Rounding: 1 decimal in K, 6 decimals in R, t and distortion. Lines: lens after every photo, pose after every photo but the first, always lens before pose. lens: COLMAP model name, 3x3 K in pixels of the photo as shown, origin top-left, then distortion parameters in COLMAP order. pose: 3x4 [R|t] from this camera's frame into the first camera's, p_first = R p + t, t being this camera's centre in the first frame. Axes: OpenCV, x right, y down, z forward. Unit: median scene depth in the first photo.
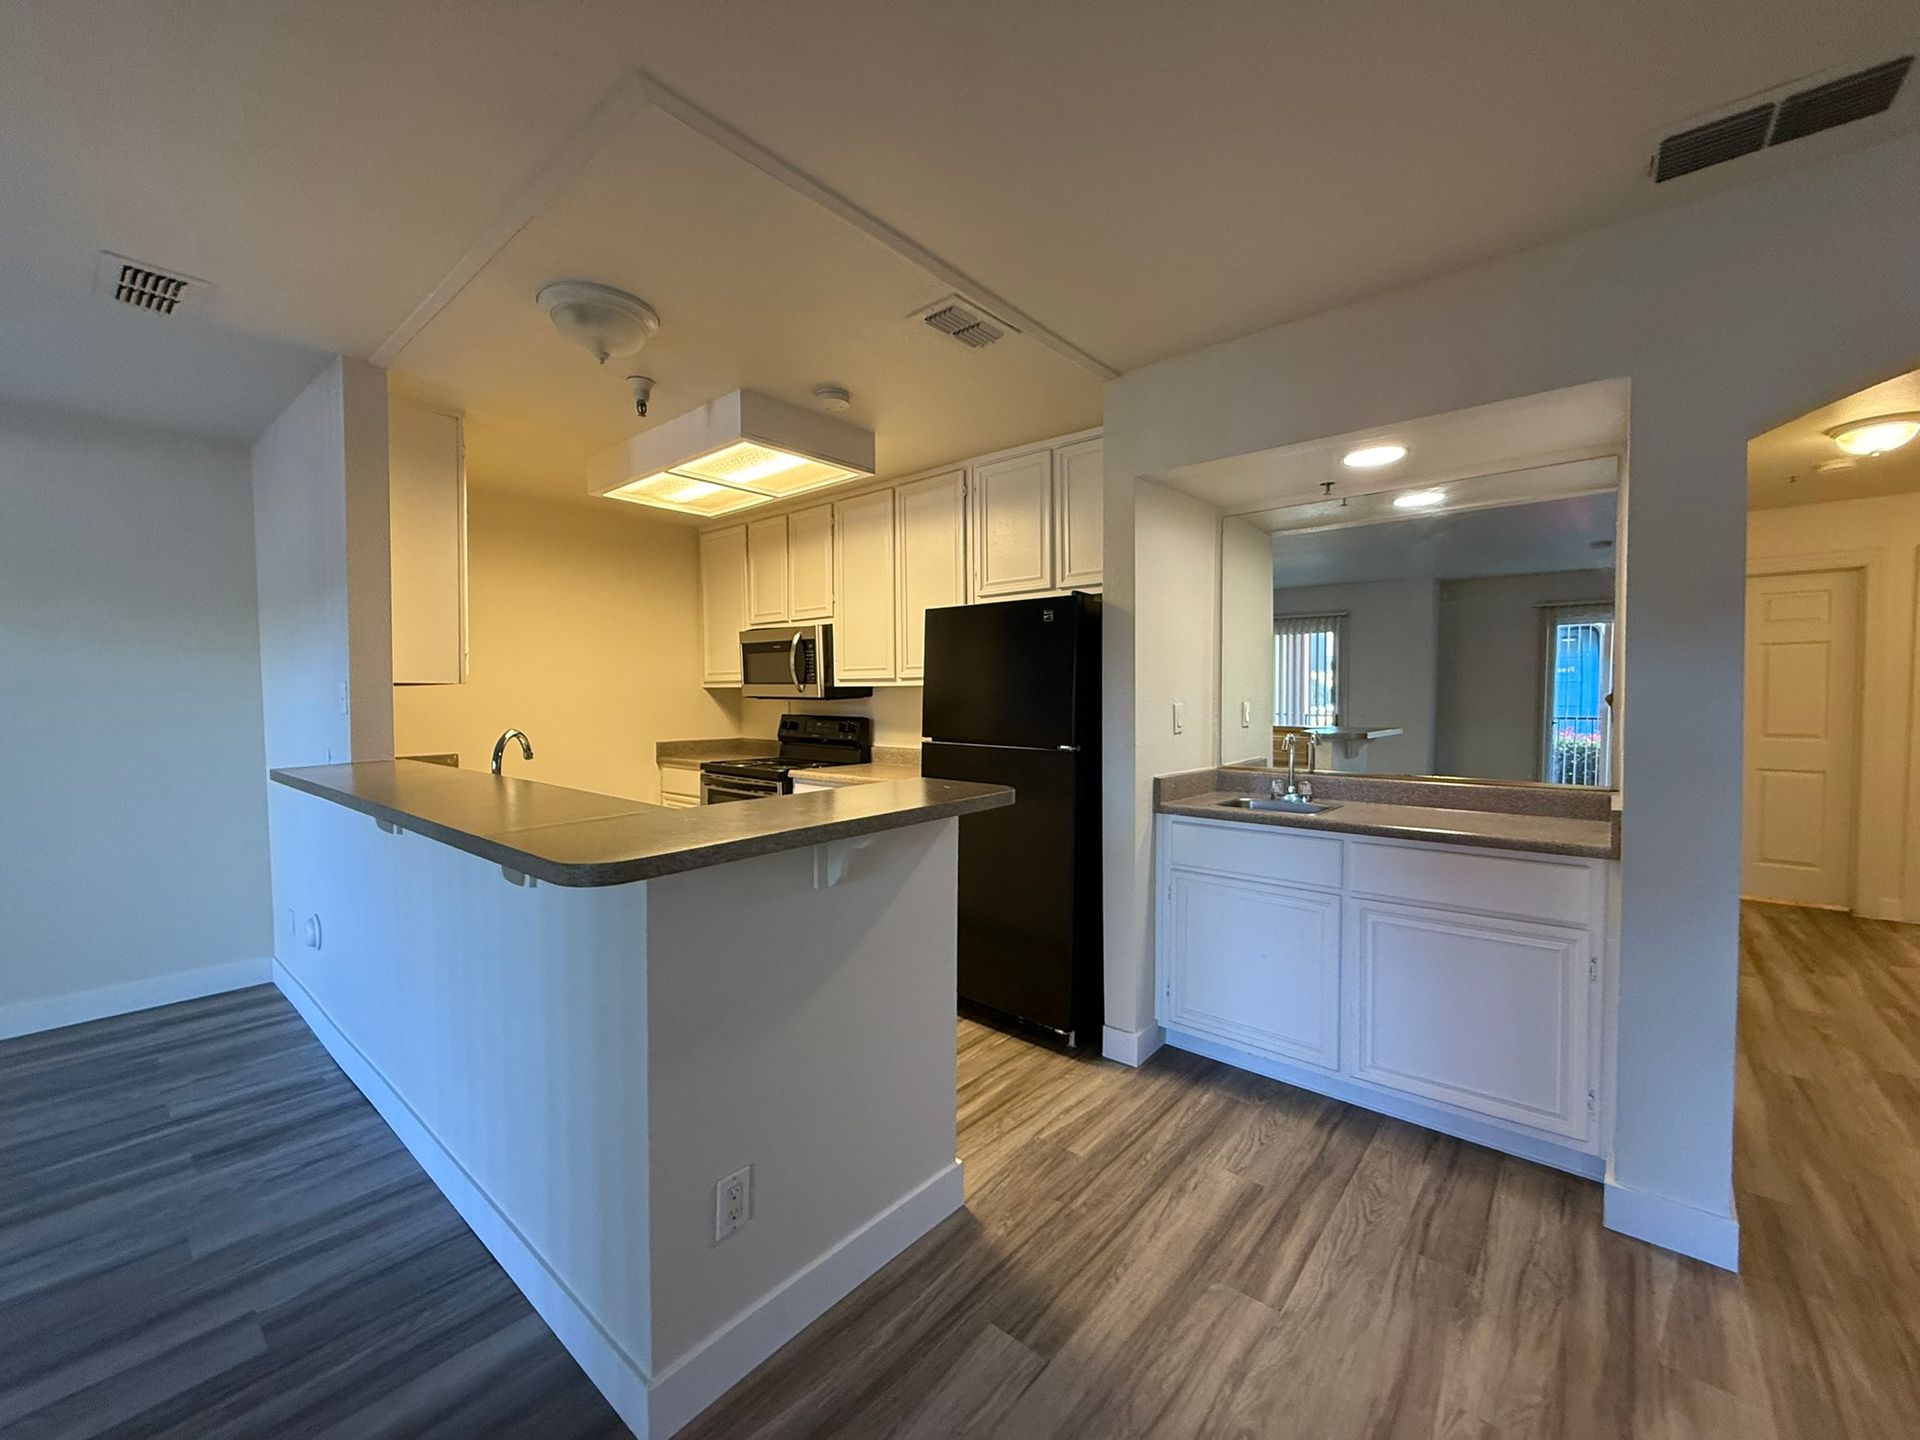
lens RADIAL K [[768.2, 0, 954.2], [0, 768.2, 712.7], [0, 0, 1]] dist [0.003063, 0.000365]
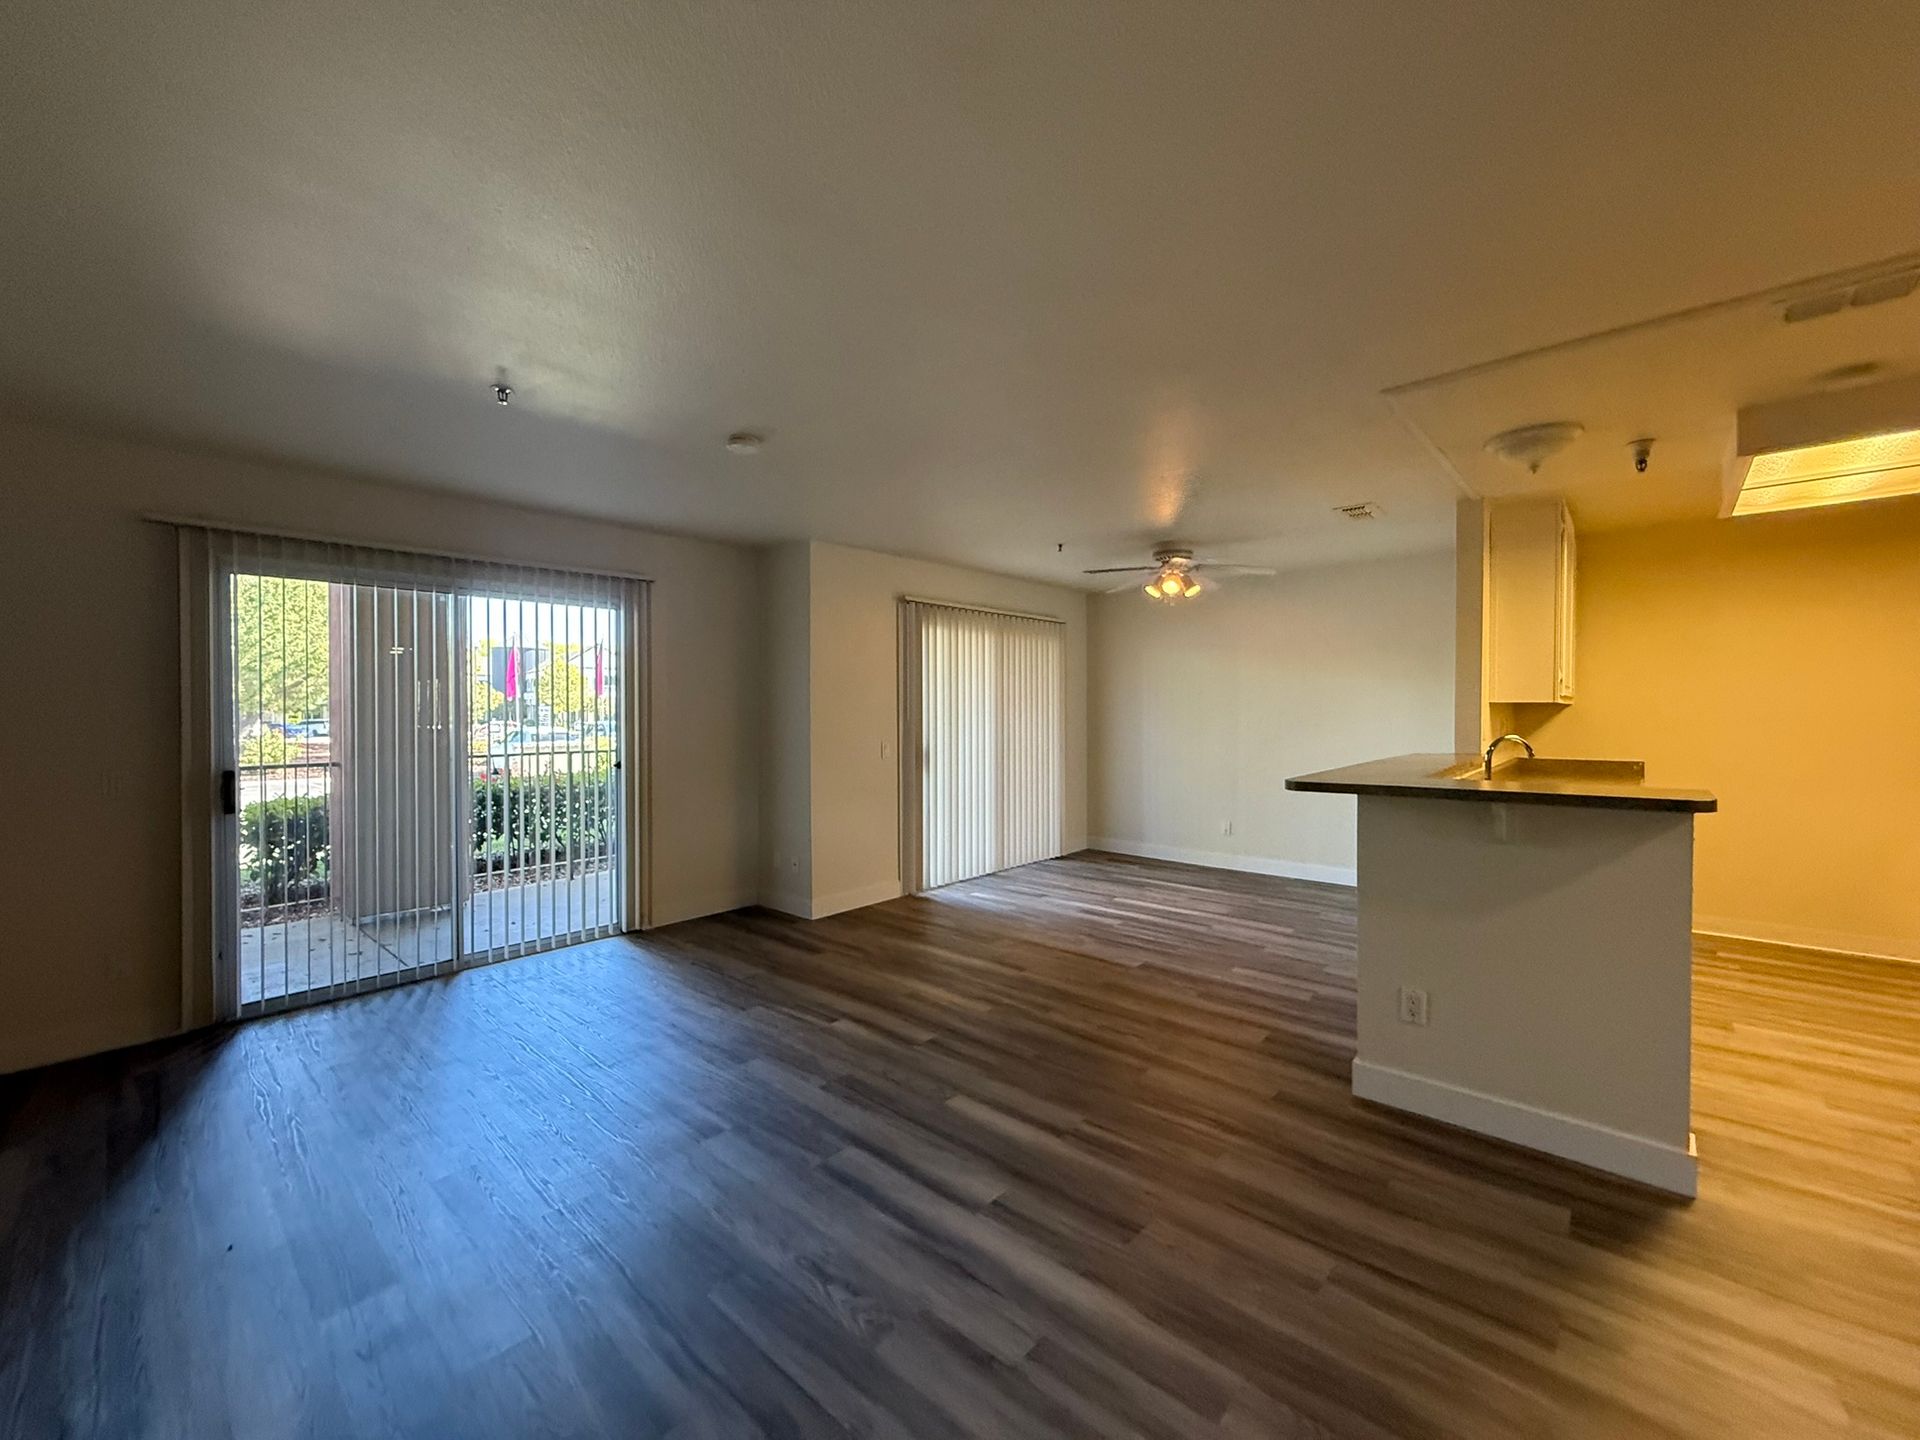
lens RADIAL K [[768.2, 0, 954.3], [0, 768.2, 716.1], [0, 0, 1]] dist [0.003063, 0.000365]
pose [[-0.013587, 0.010441, -0.999853, 1.156900], [-0.023837, 0.999658, 0.010763, -0.006764], [0.999624, 0.023979, -0.013334, -0.021598]]
